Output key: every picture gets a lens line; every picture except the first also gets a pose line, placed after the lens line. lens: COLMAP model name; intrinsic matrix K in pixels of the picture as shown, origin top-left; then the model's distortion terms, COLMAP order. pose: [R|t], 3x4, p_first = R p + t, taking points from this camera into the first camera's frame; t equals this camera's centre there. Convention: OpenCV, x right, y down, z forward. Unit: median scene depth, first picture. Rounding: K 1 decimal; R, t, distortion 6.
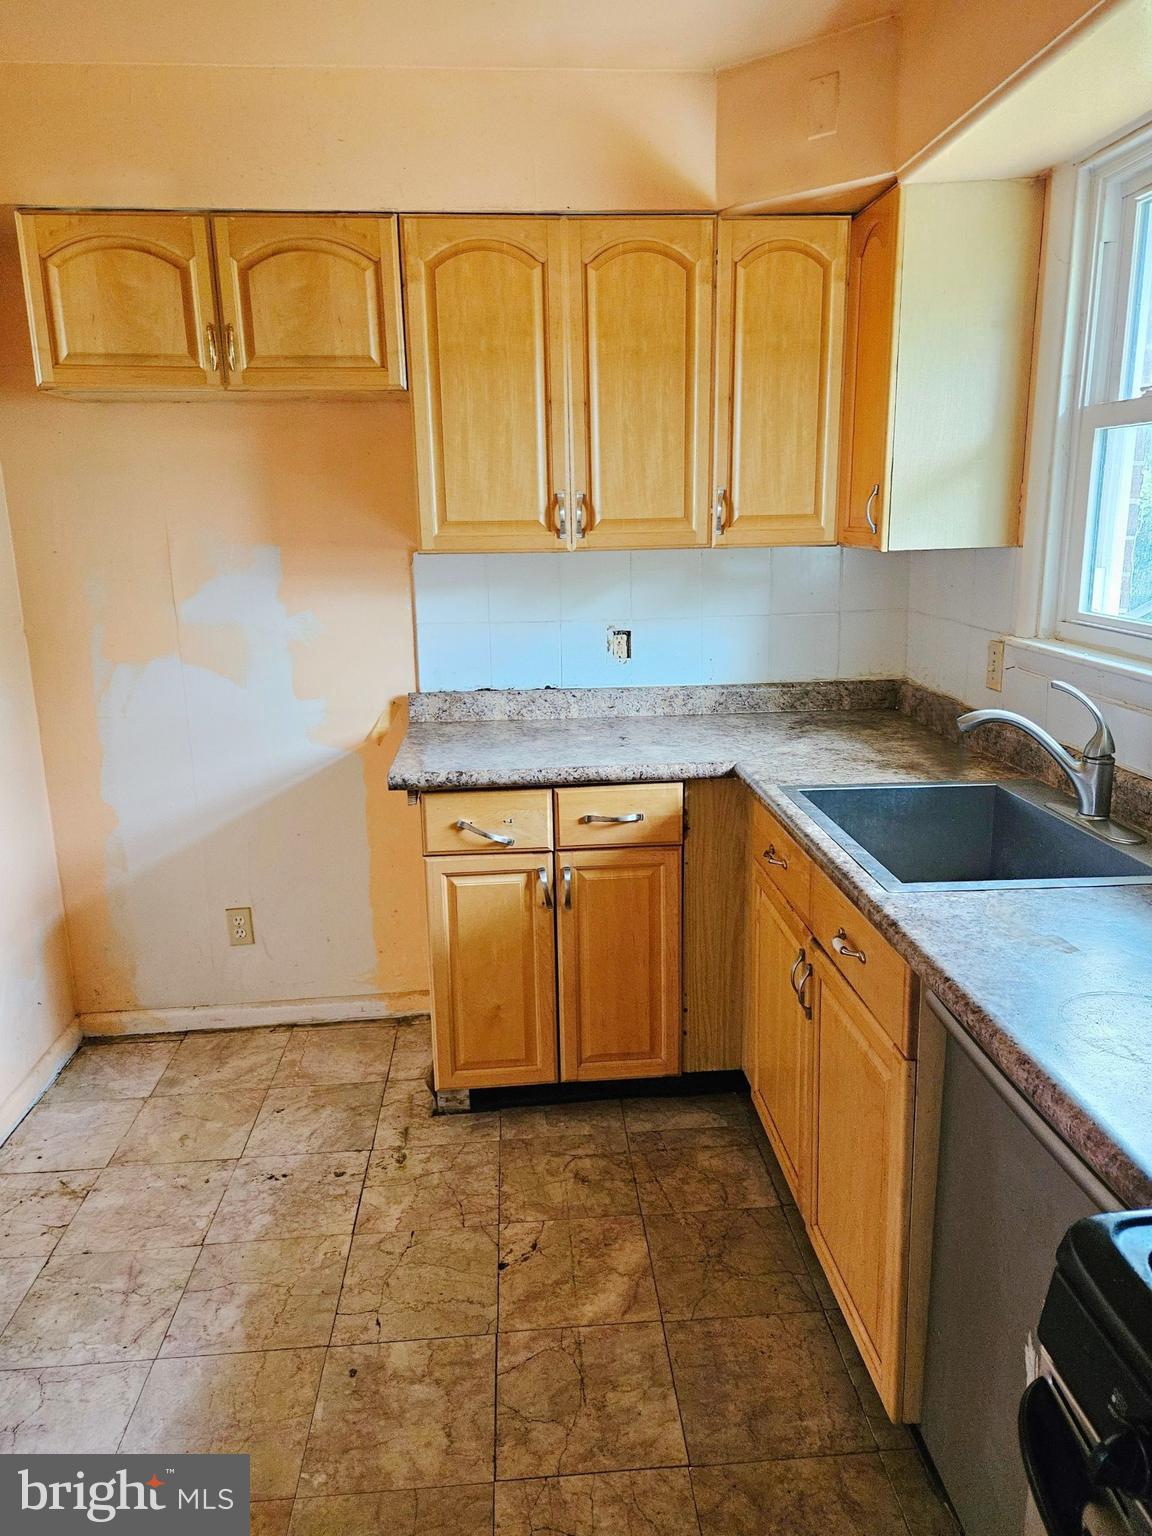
lens RADIAL K [[1054.5, 0, 576.0], [0, 1054.5, 768.0], [0, 0, 1]] dist [0.078487, -0.076829]
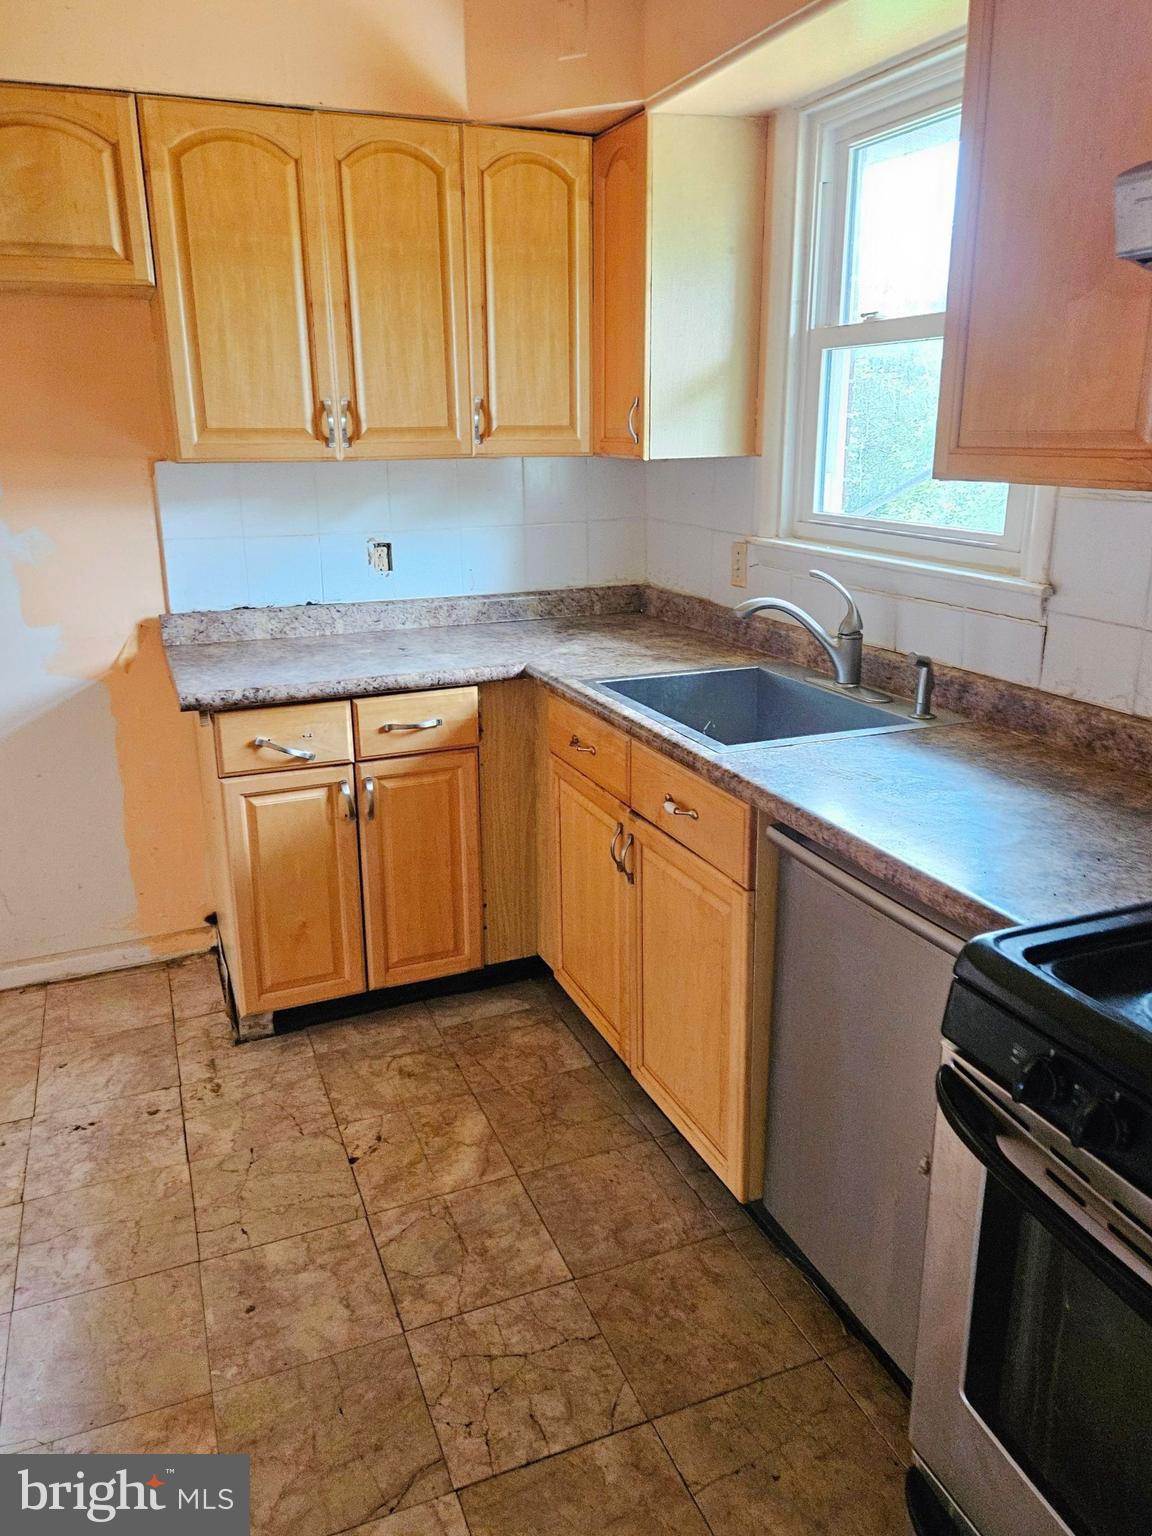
lens RADIAL K [[1123.1, 0, 538.5], [0, 1123.1, 759.3], [0, 0, 1]] dist [0.085100, -0.082882]
pose [[0.955081, -0.078340, 0.285804, -0.161026], [0.065062, 0.996327, 0.055676, 0.027567], [-0.289115, -0.034580, 0.956669, -0.077283]]
